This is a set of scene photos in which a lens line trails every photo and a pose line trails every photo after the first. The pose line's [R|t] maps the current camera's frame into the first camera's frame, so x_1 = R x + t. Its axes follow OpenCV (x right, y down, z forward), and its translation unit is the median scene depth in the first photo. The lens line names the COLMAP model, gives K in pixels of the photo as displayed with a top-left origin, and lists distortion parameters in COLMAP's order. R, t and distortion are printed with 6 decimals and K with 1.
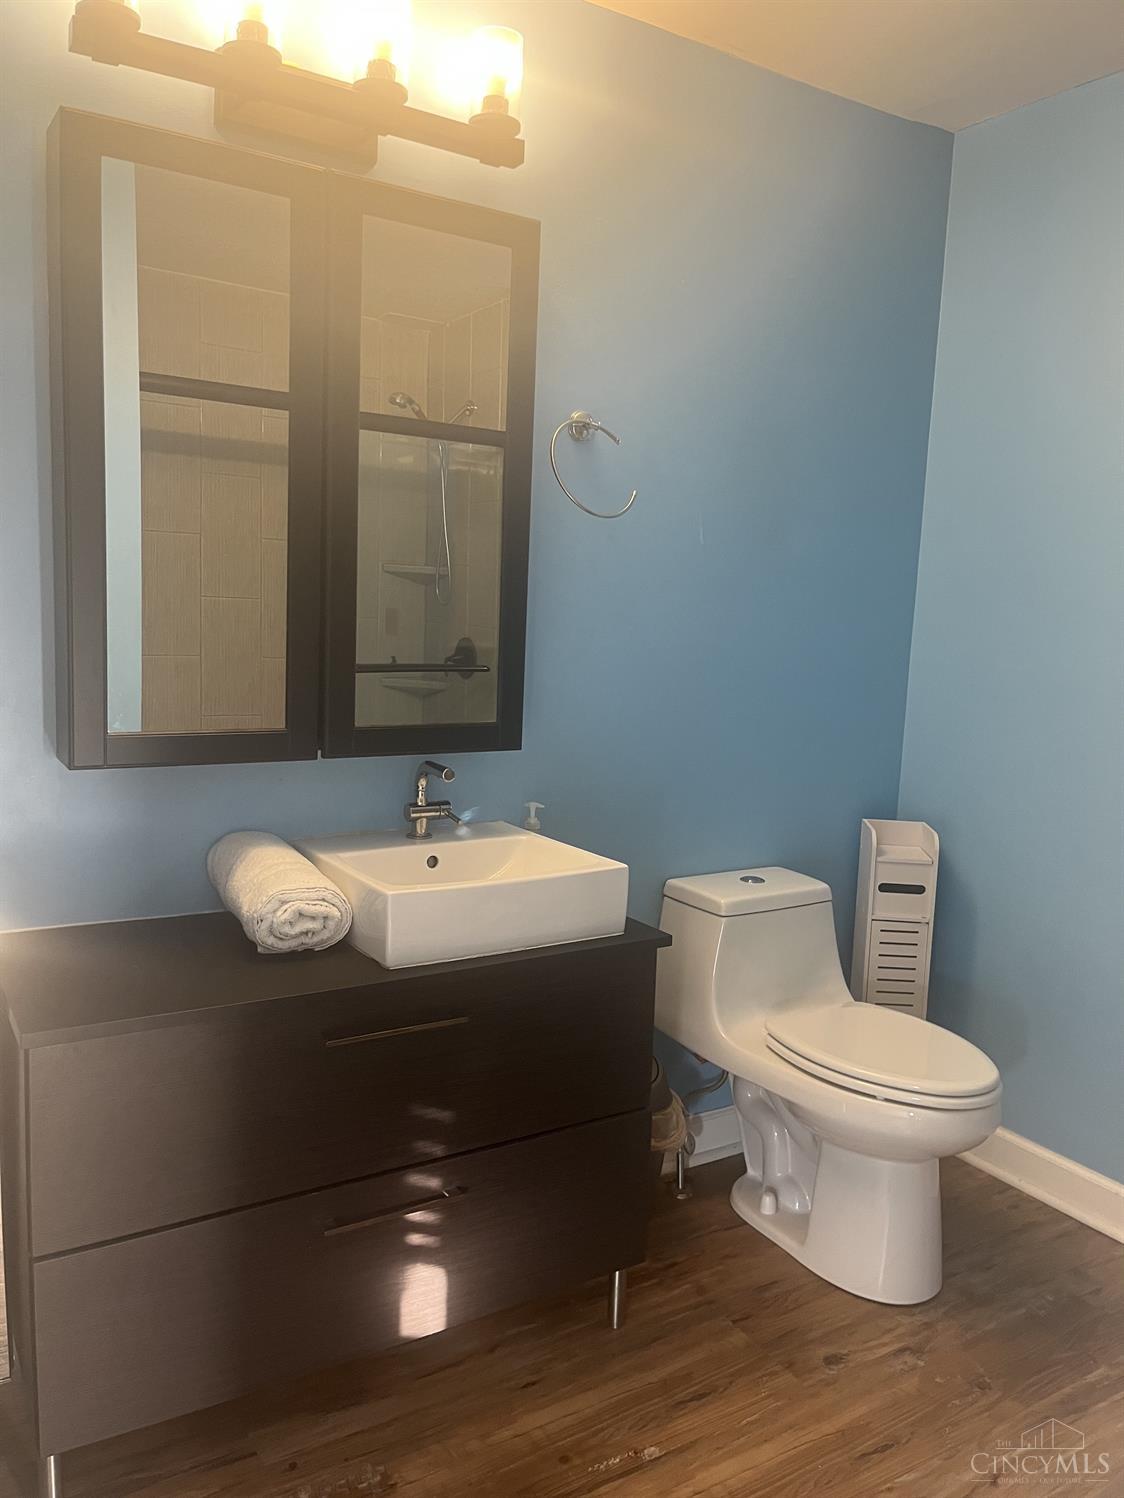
lens RADIAL K [[1144.3, 0, 562.0], [0, 1144.3, 749.0], [0, 0, 1]] dist [0.090949, -0.109097]
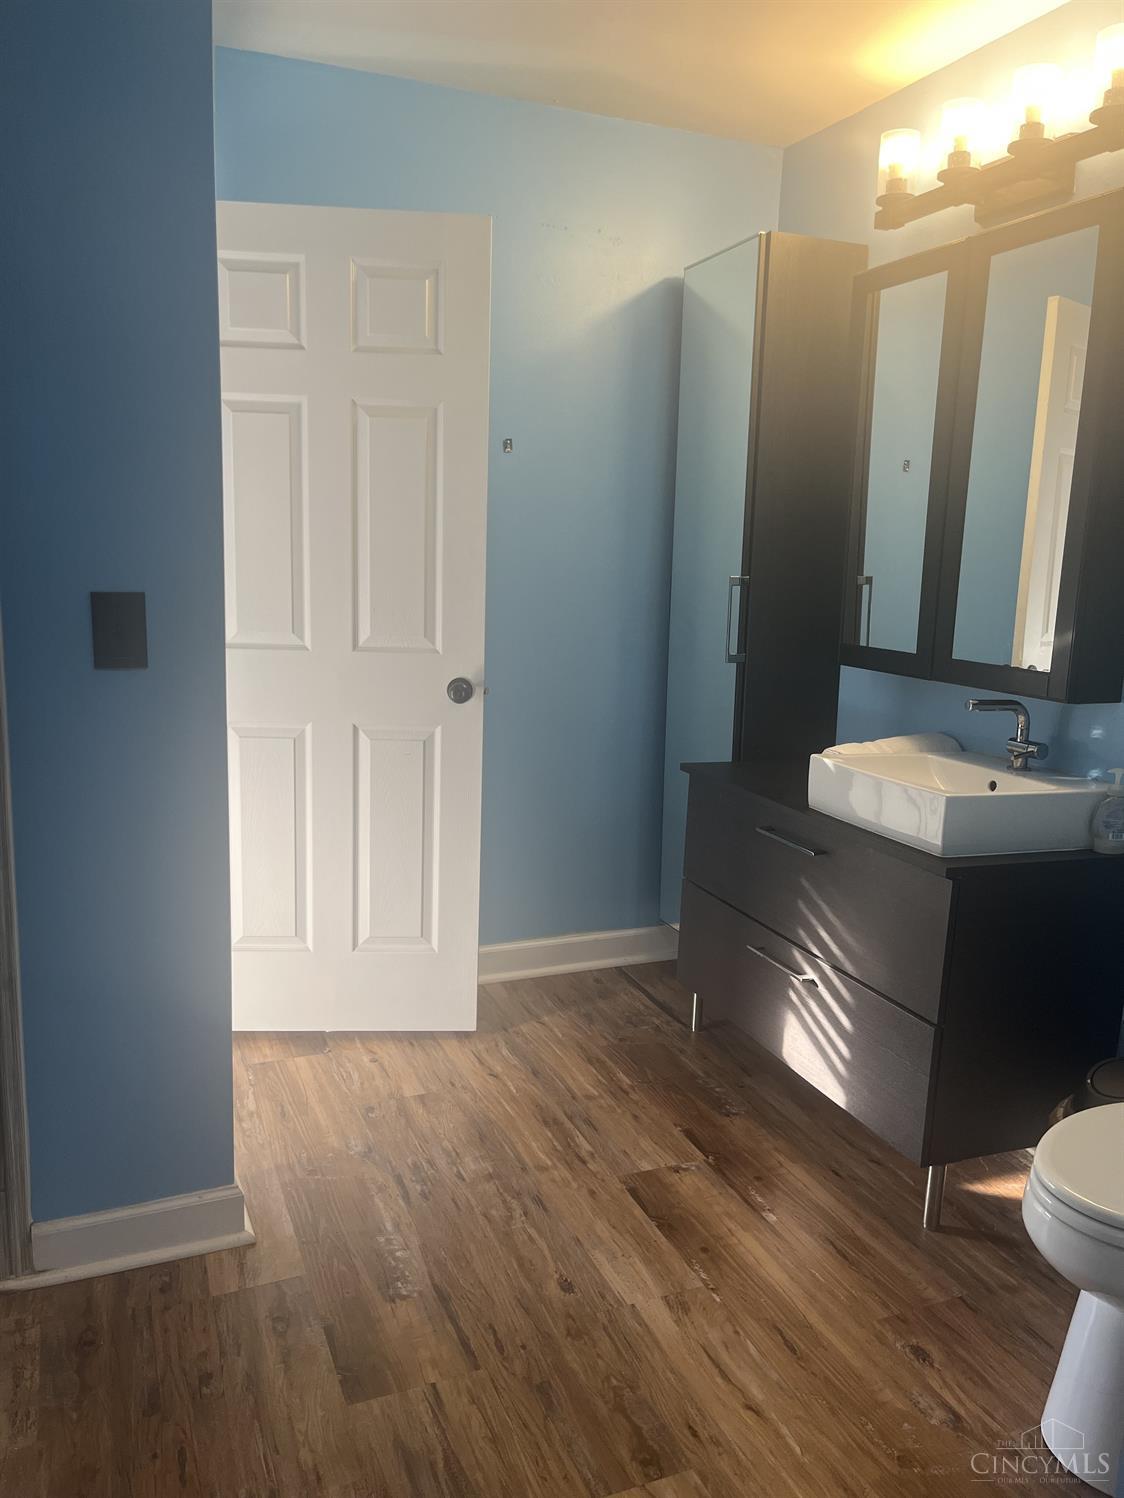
lens RADIAL K [[1144.3, 0, 562.0], [0, 1144.3, 749.0], [0, 0, 1]] dist [0.090949, -0.109097]
pose [[-0.153973, 0.147053, -0.977071, 1.165984], [-0.158001, 0.972474, 0.171260, -0.076154], [0.975360, 0.180747, -0.126500, 0.763603]]
